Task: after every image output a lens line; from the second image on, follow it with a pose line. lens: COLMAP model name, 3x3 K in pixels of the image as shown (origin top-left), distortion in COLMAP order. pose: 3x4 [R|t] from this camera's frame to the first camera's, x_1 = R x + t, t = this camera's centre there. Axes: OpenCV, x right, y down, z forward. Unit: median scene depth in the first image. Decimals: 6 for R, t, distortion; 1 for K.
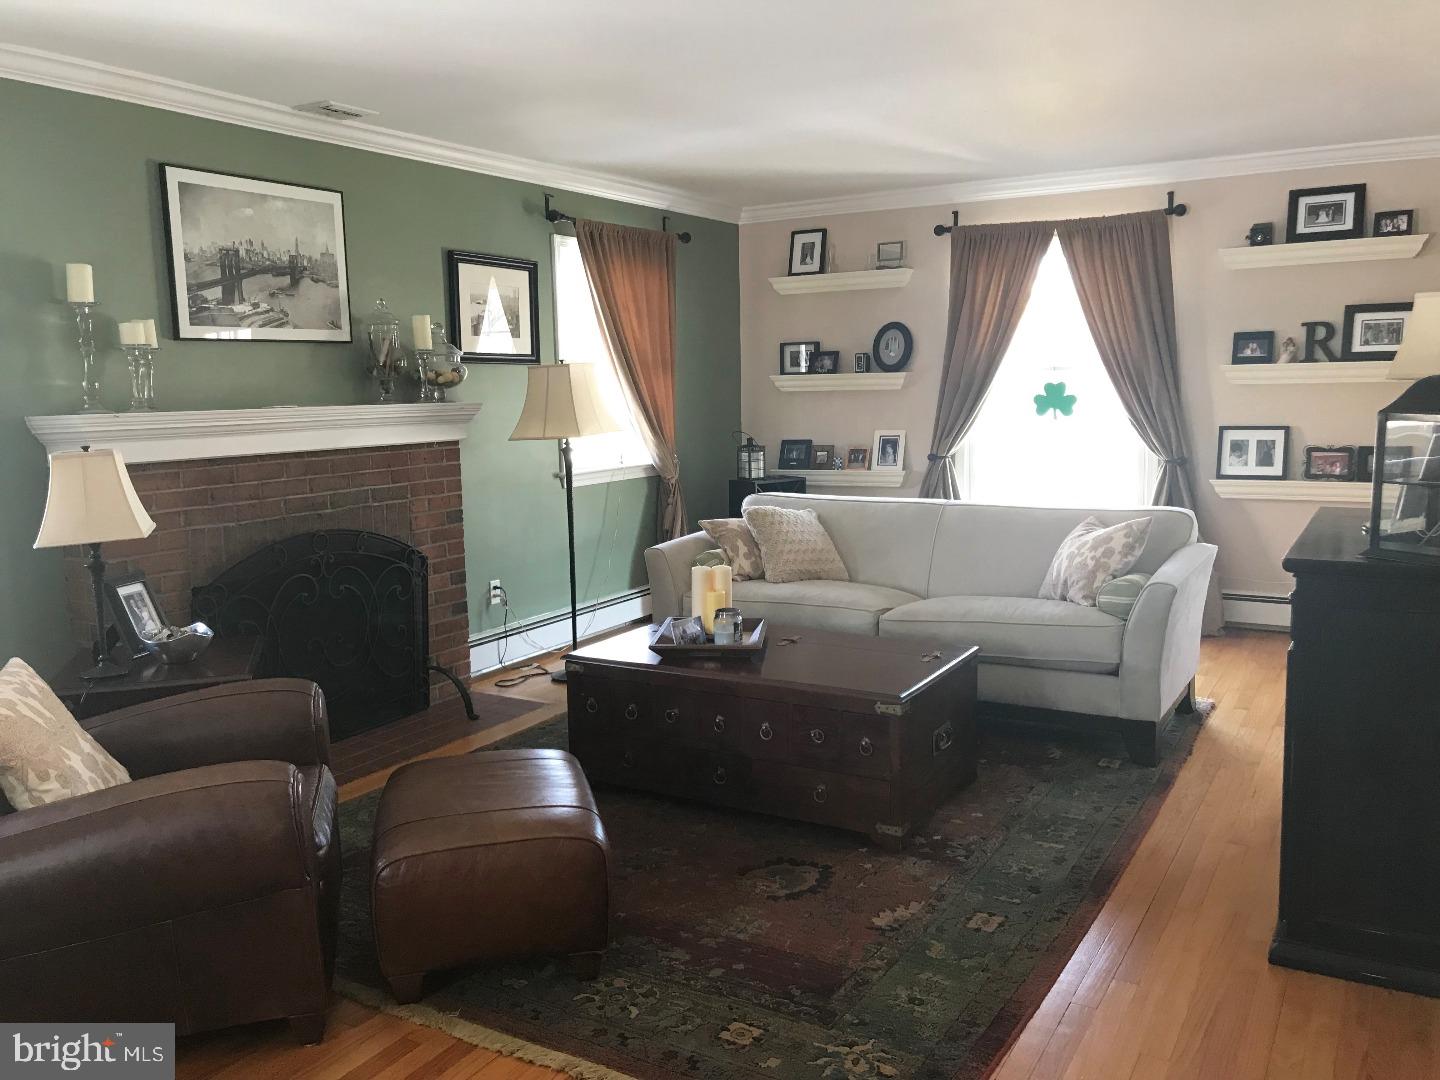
lens RADIAL K [[1186.6, 0, 717.2], [0, 1186.6, 529.3], [0, 0, 1]] dist [0.009927, -0.005010]
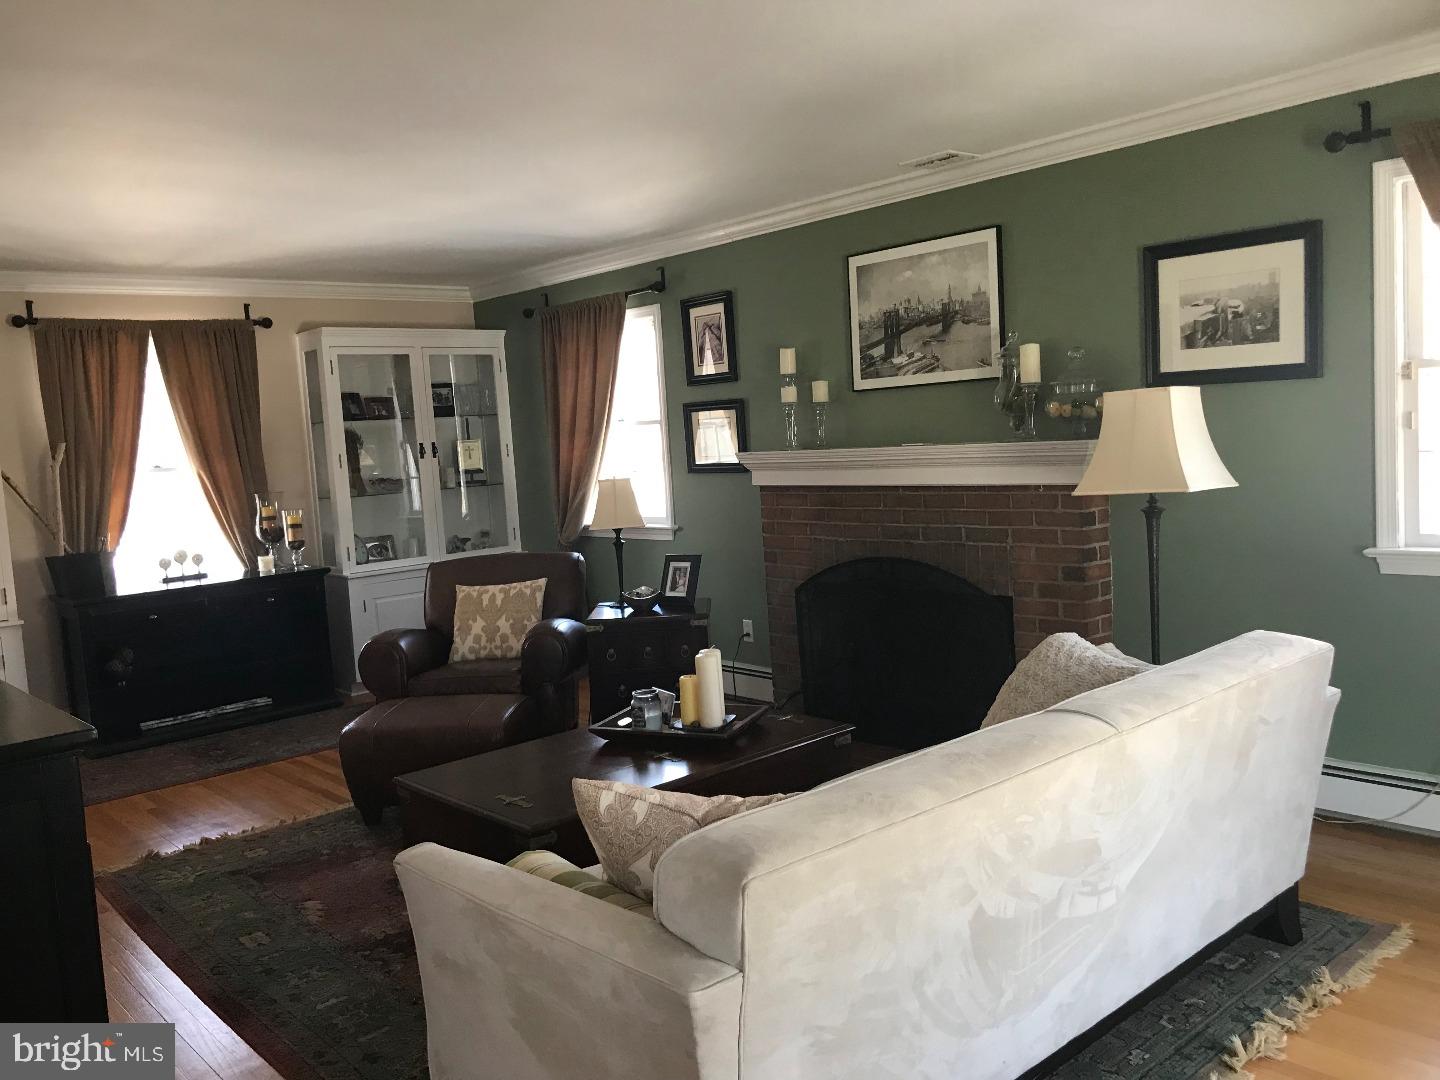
lens RADIAL K [[1186.6, 0, 718.9], [0, 1186.6, 553.0], [0, 0, 1]] dist [0.009927, -0.005010]
pose [[-0.294617, 0.117625, -0.948349, 0.764522], [-0.068596, 0.987233, 0.143758, -0.151615], [0.953150, 0.107406, -0.282787, 1.161272]]
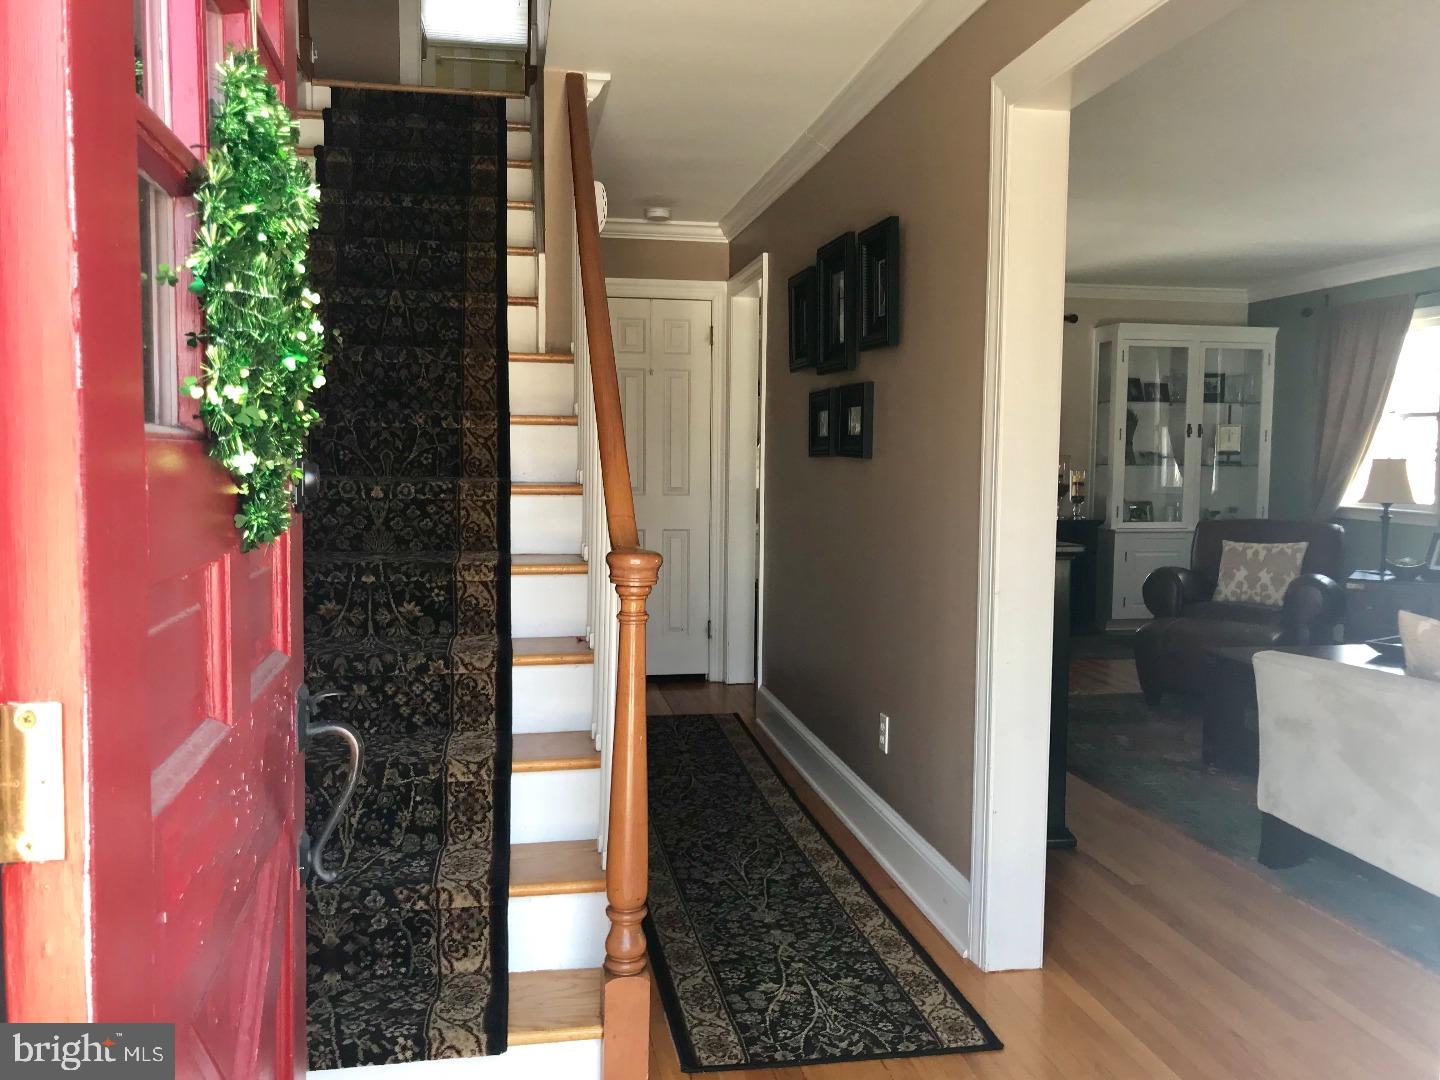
lens RADIAL K [[1186.6, 0, 714.4], [0, 1186.6, 544.5], [0, 0, 1]] dist [0.009927, -0.005010]
pose [[-0.759538, 0.050547, -0.648495, 0.969300], [-0.091746, 0.978684, 0.183740, -0.138659], [0.643960, 0.199054, -0.738711, 1.206674]]
